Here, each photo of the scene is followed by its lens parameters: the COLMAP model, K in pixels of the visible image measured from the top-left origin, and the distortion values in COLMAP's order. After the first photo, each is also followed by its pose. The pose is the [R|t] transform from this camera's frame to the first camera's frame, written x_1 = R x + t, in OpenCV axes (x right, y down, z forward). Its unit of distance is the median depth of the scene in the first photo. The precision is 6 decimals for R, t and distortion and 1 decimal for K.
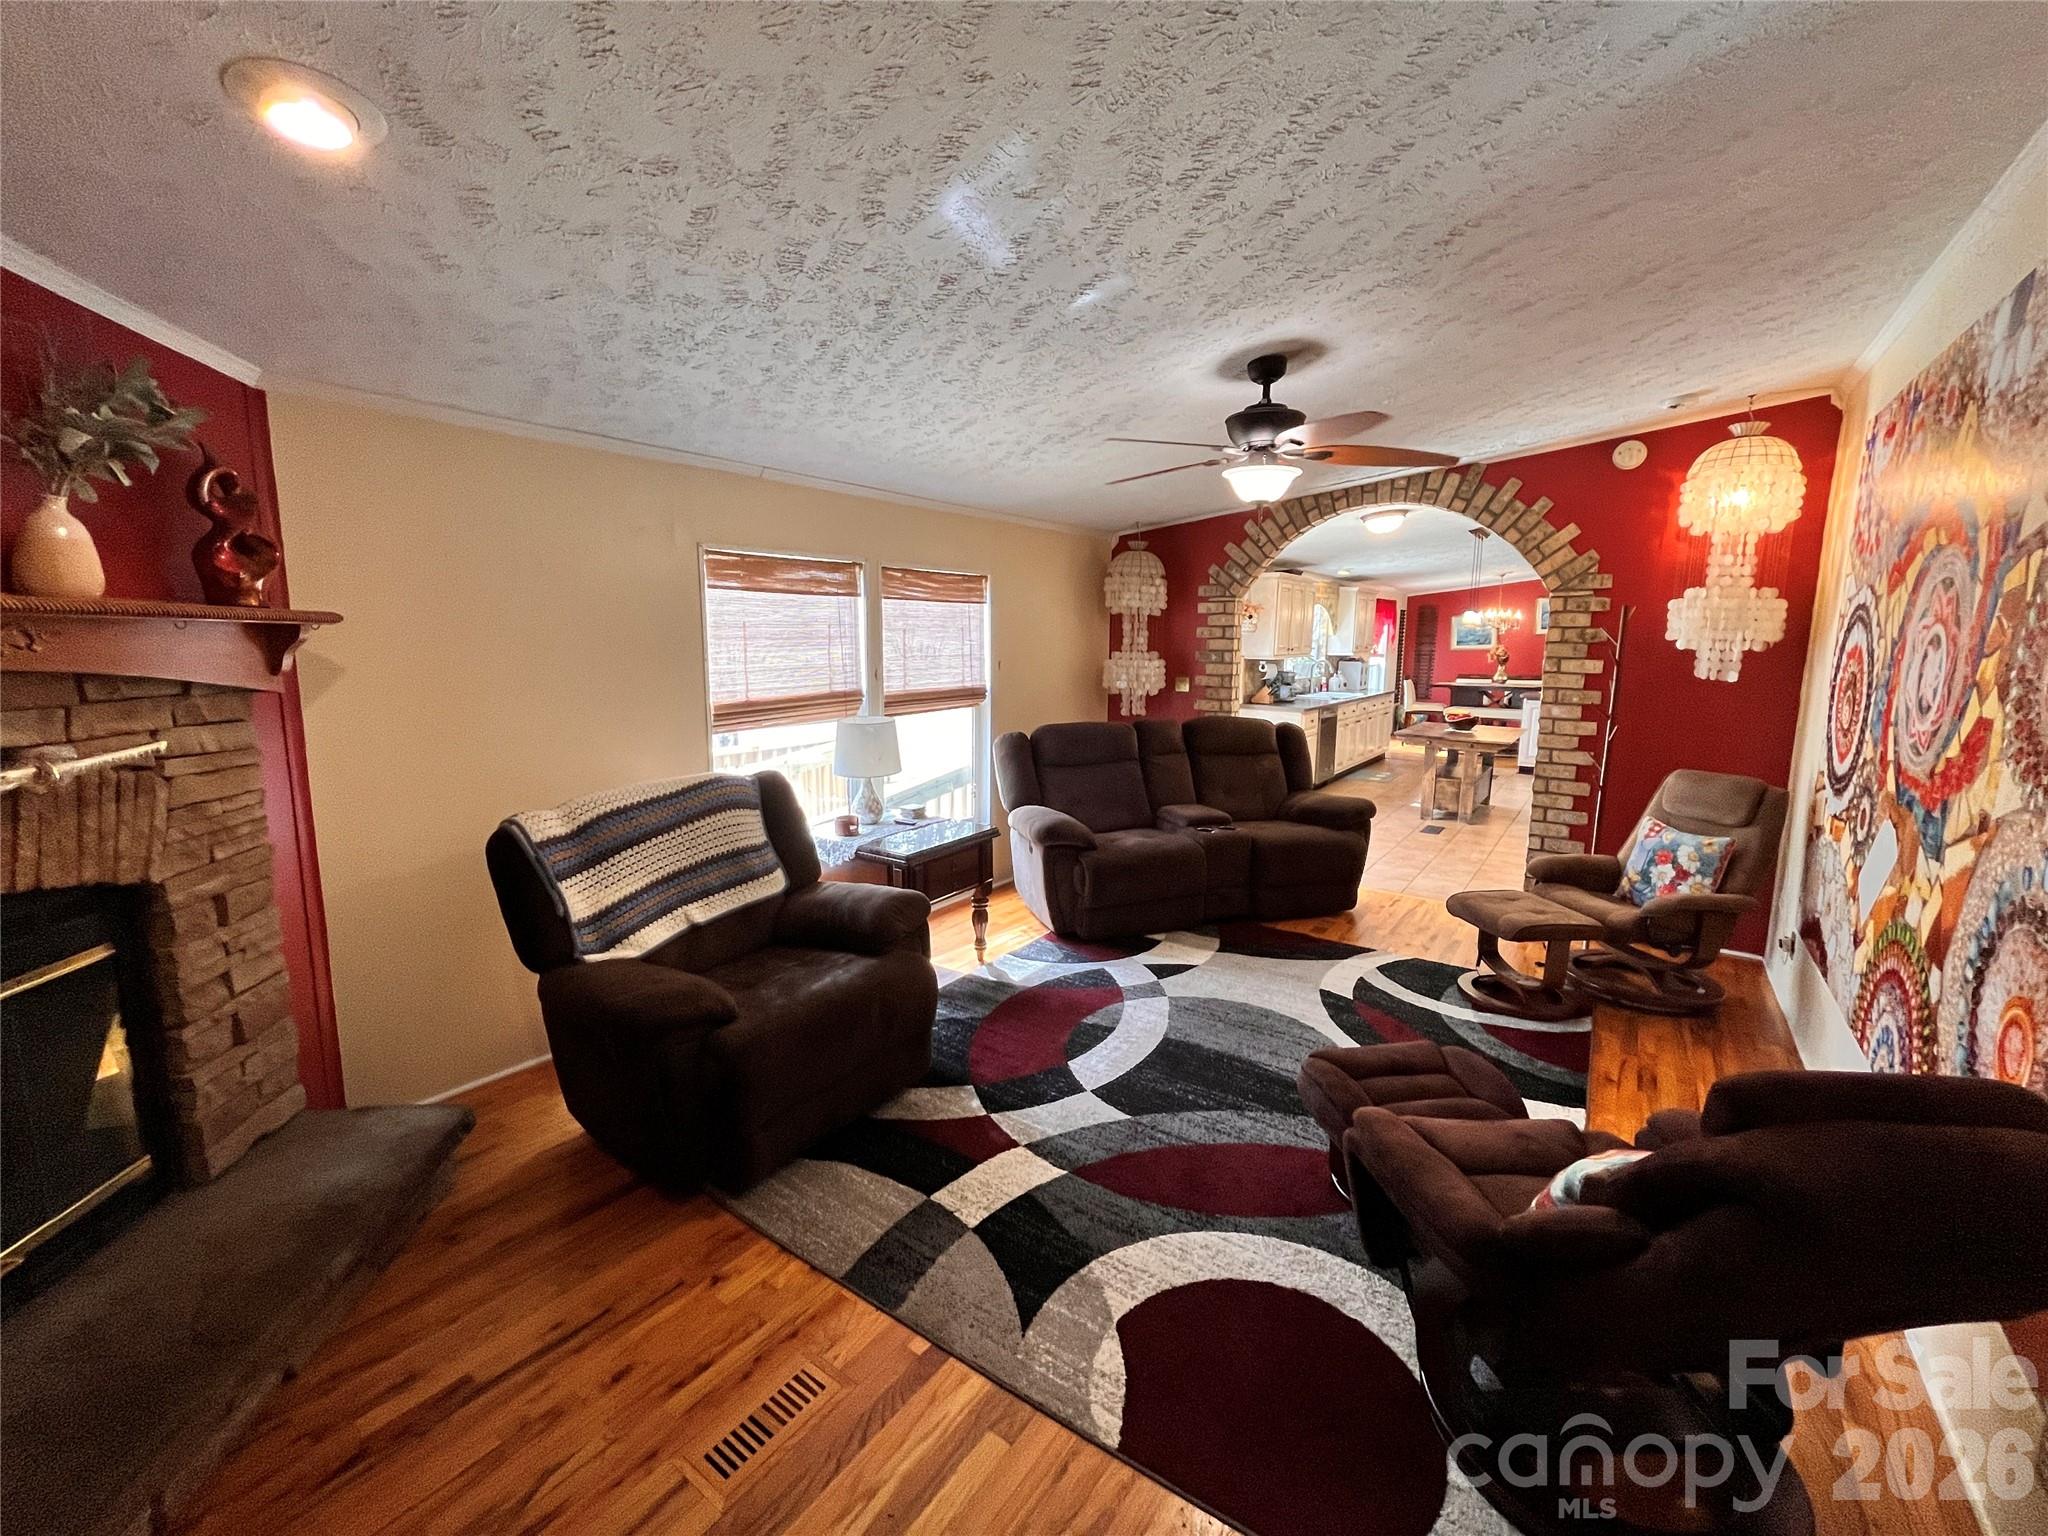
lens RADIAL K [[831.6, 0, 1022.8], [0, 831.6, 757.0], [0, 0, 1]] dist [-0.002011, -0.000404]
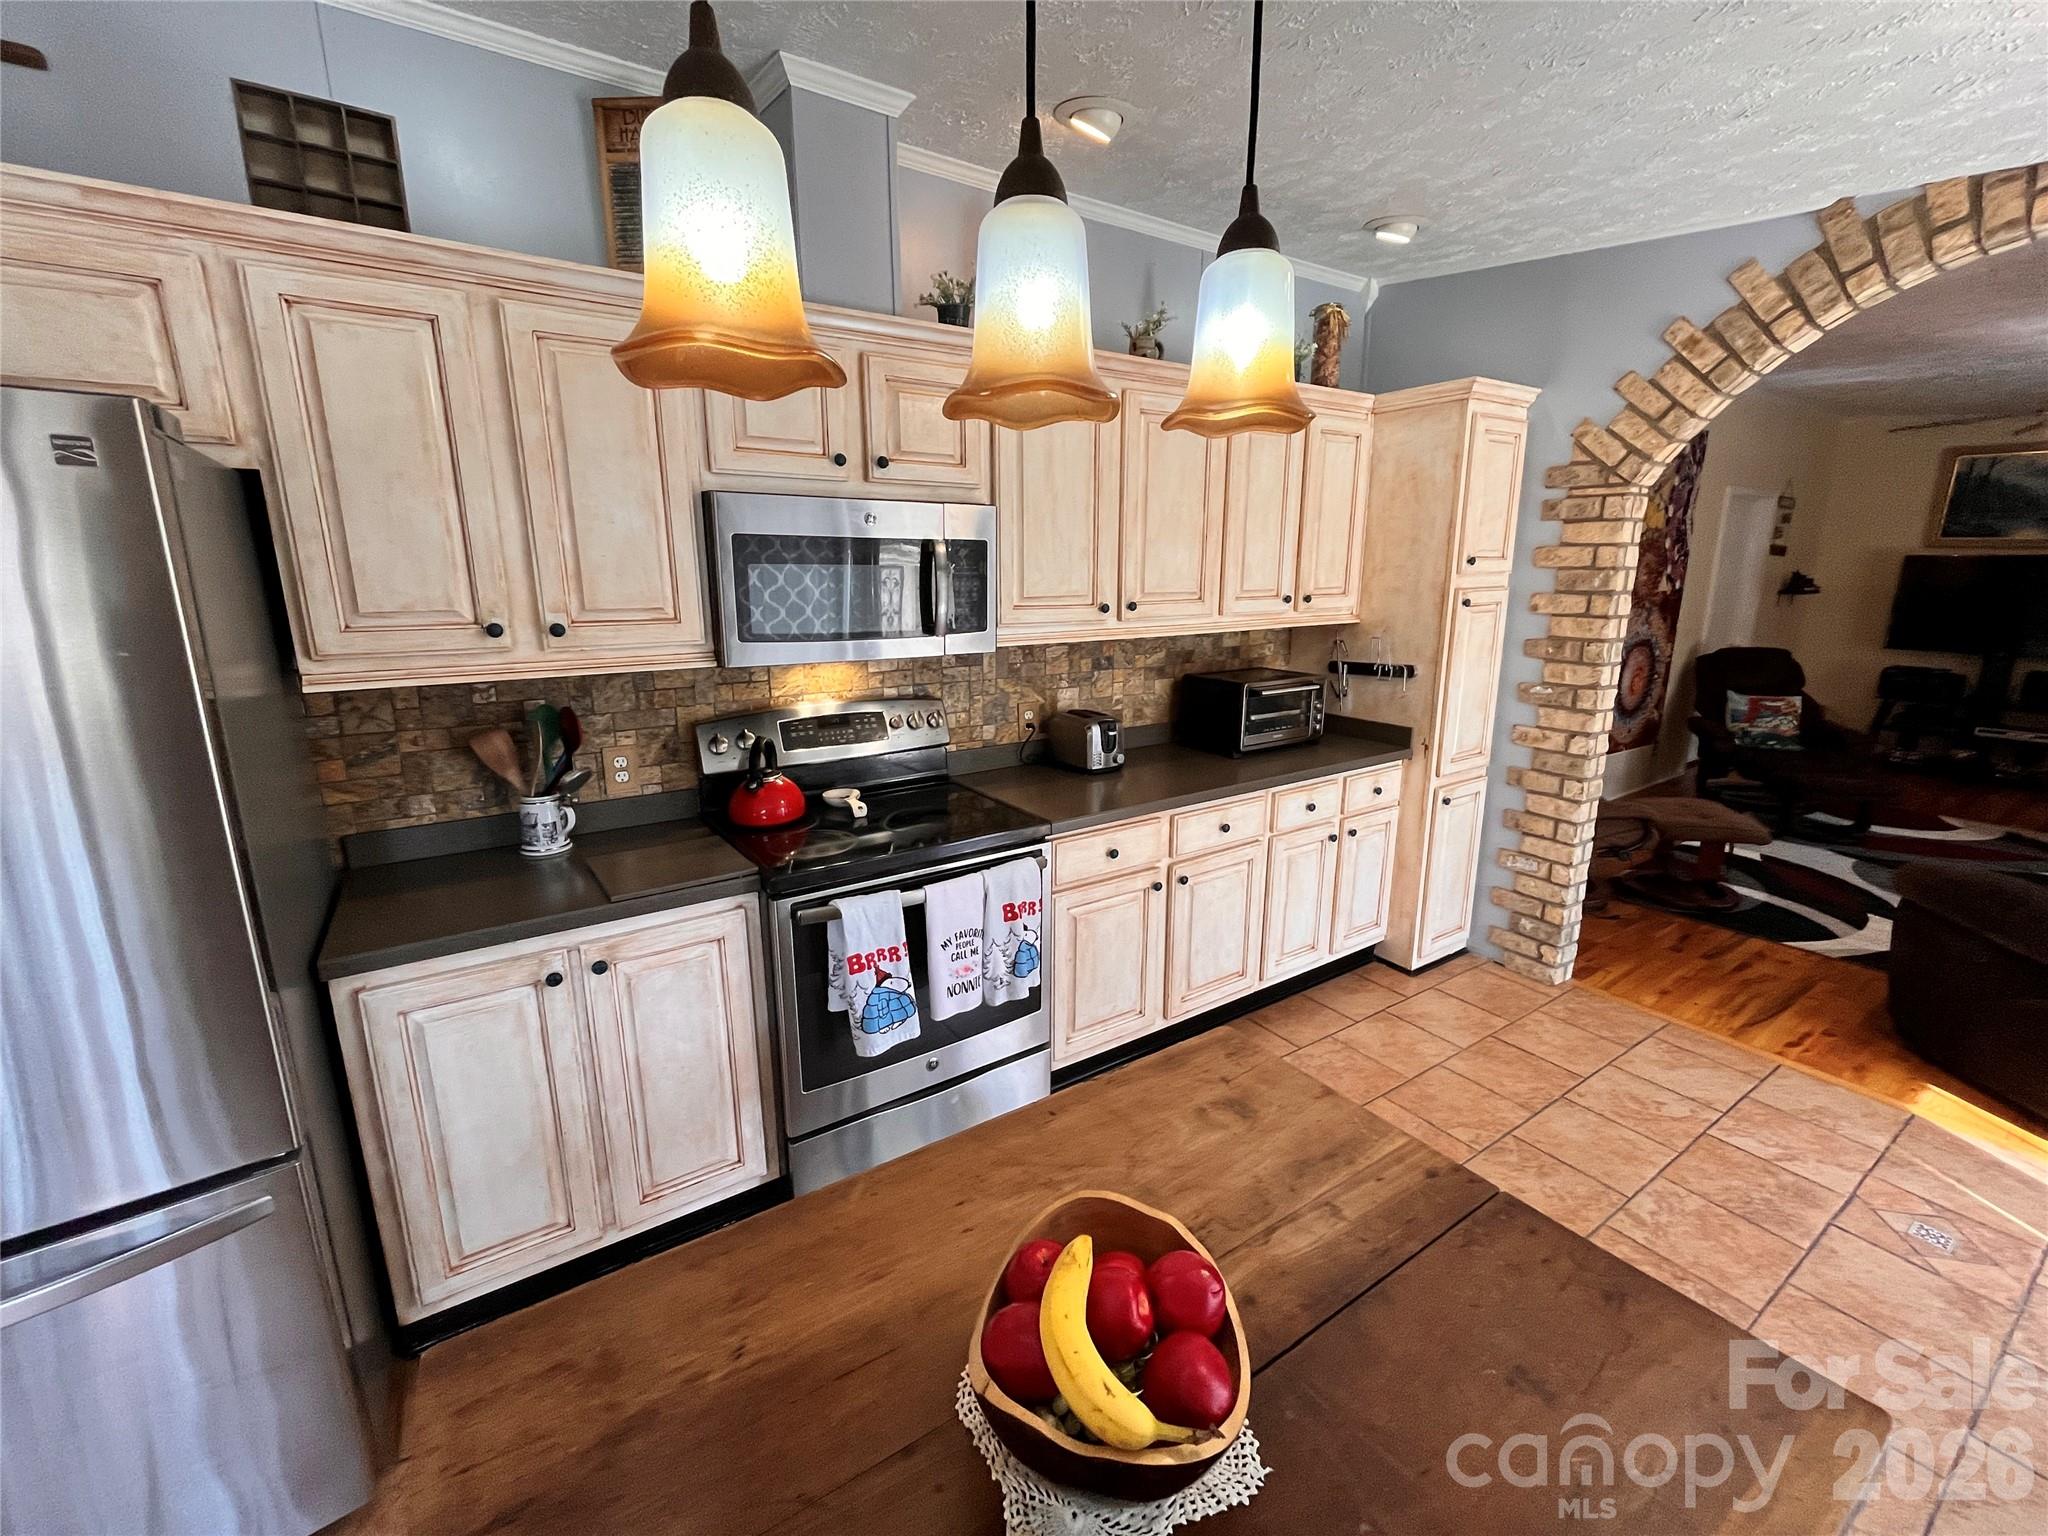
lens RADIAL K [[831.6, 0, 1026.4], [0, 831.6, 761.1], [0, 0, 1]] dist [-0.002011, -0.000404]
pose [[-0.936200, -0.079165, 0.342436, 0.598256], [0.051969, 0.932414, 0.357637, -0.179981], [-0.347604, 0.352616, -0.868812, 1.262208]]
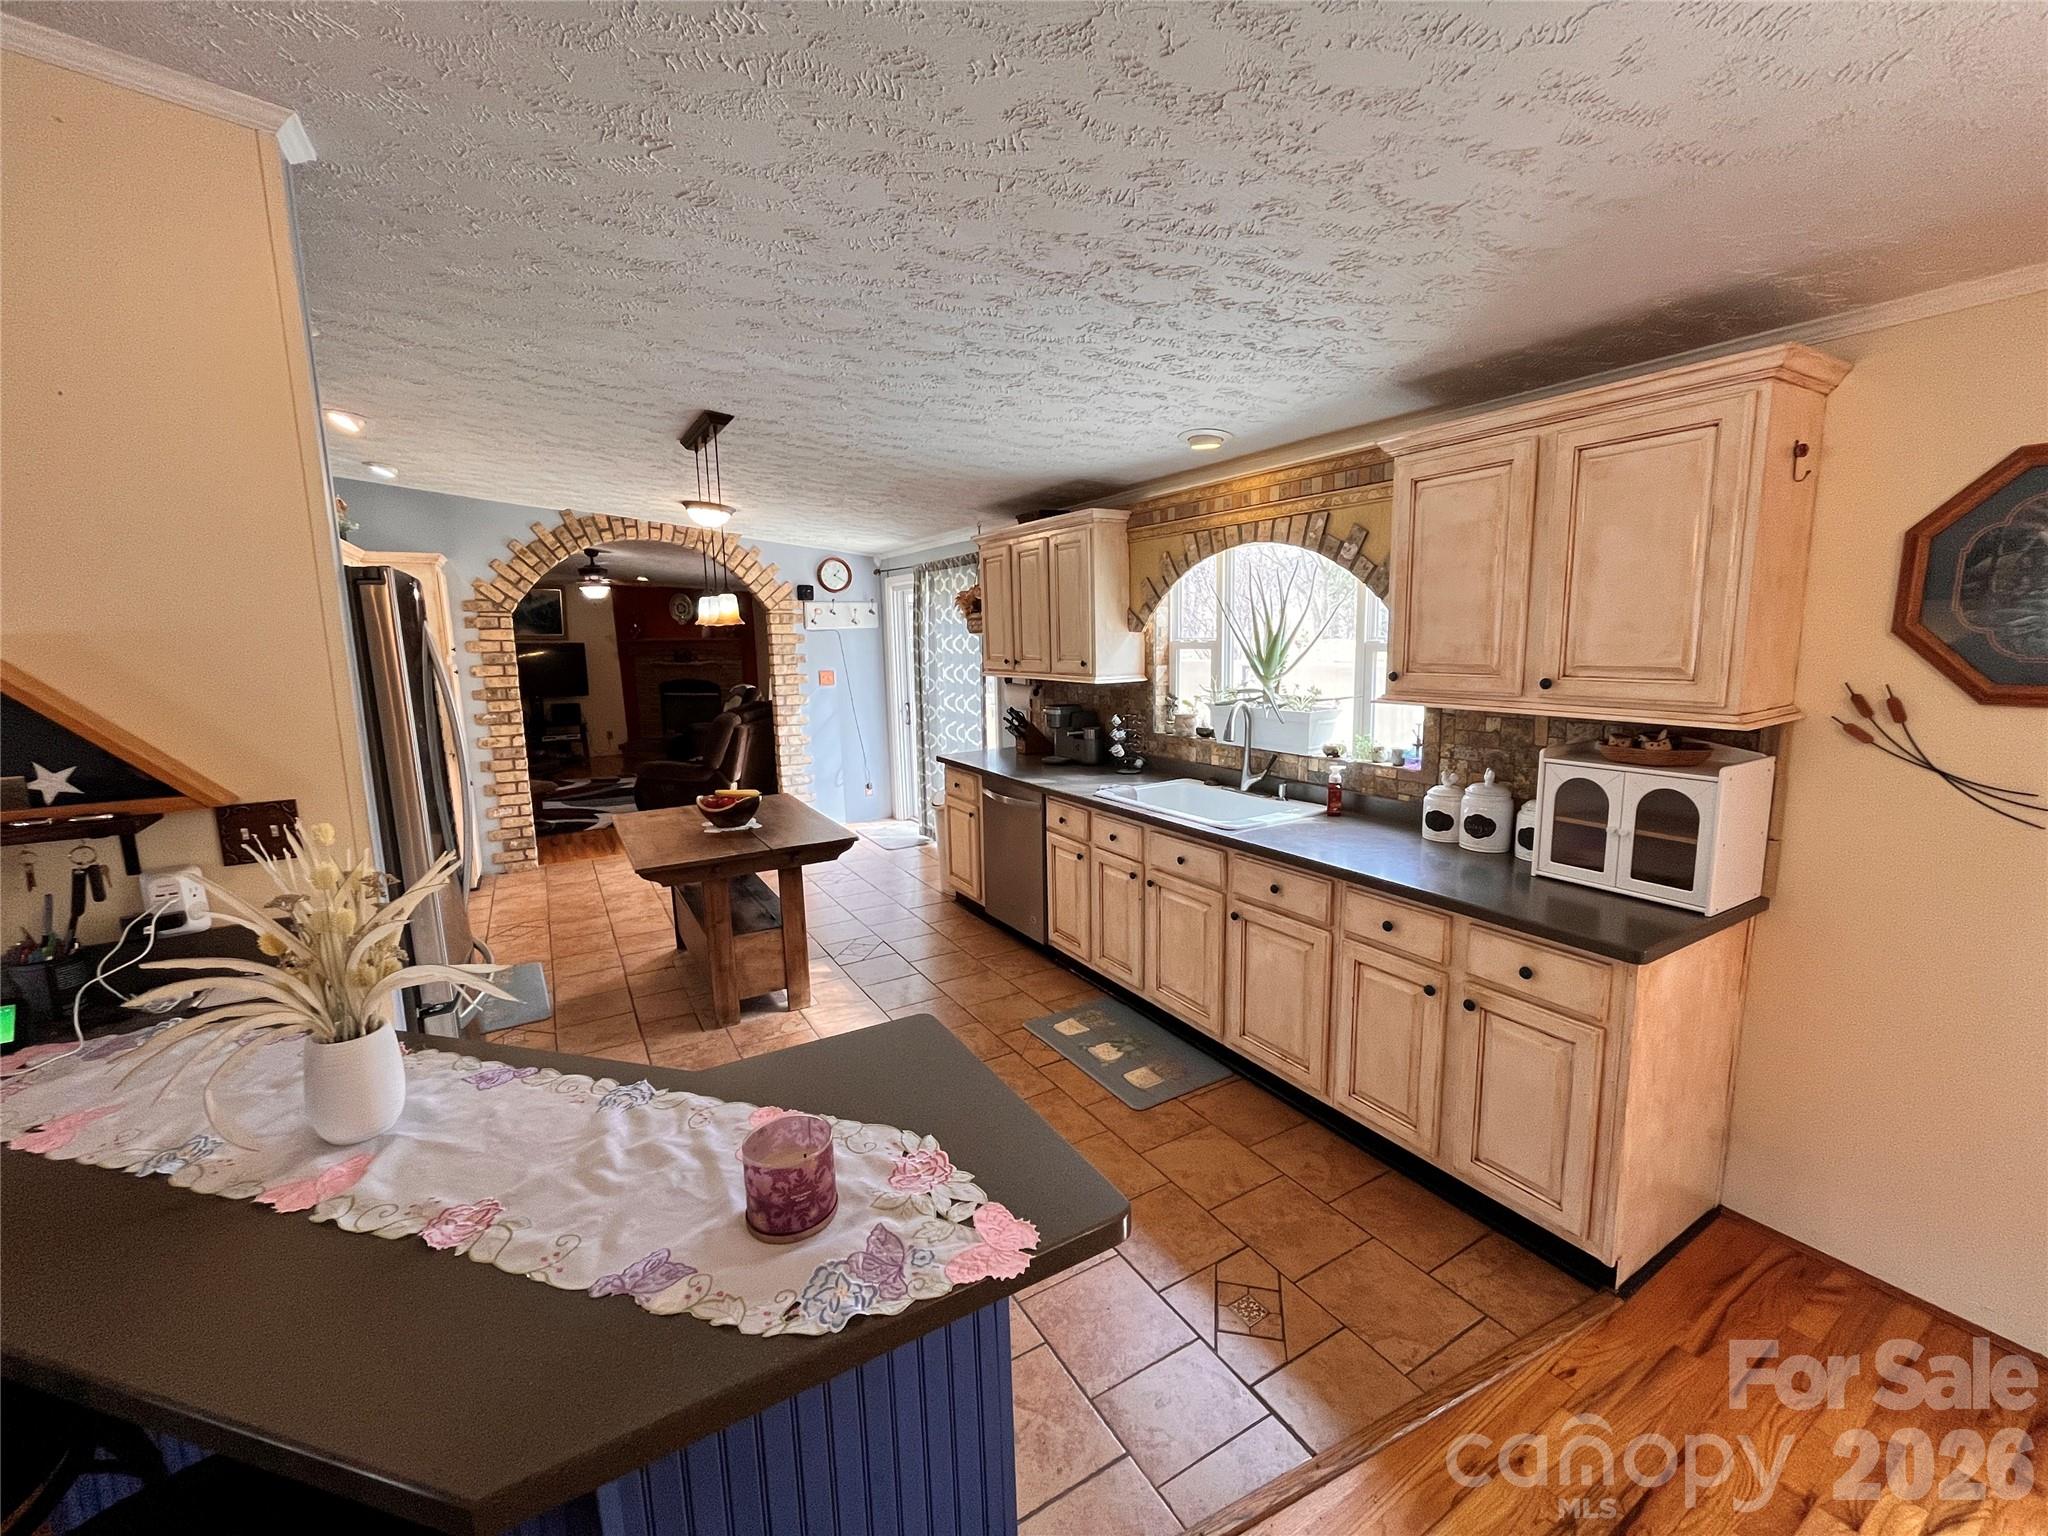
lens RADIAL K [[831.6, 0, 1023.9], [0, 831.6, 759.1], [0, 0, 1]] dist [-0.002011, -0.000404]
pose [[-0.392673, 0.137968, -0.909271, 1.089205], [-0.115878, 0.973382, 0.197739, -0.231452], [0.912349, 0.183011, -0.366233, 1.594607]]
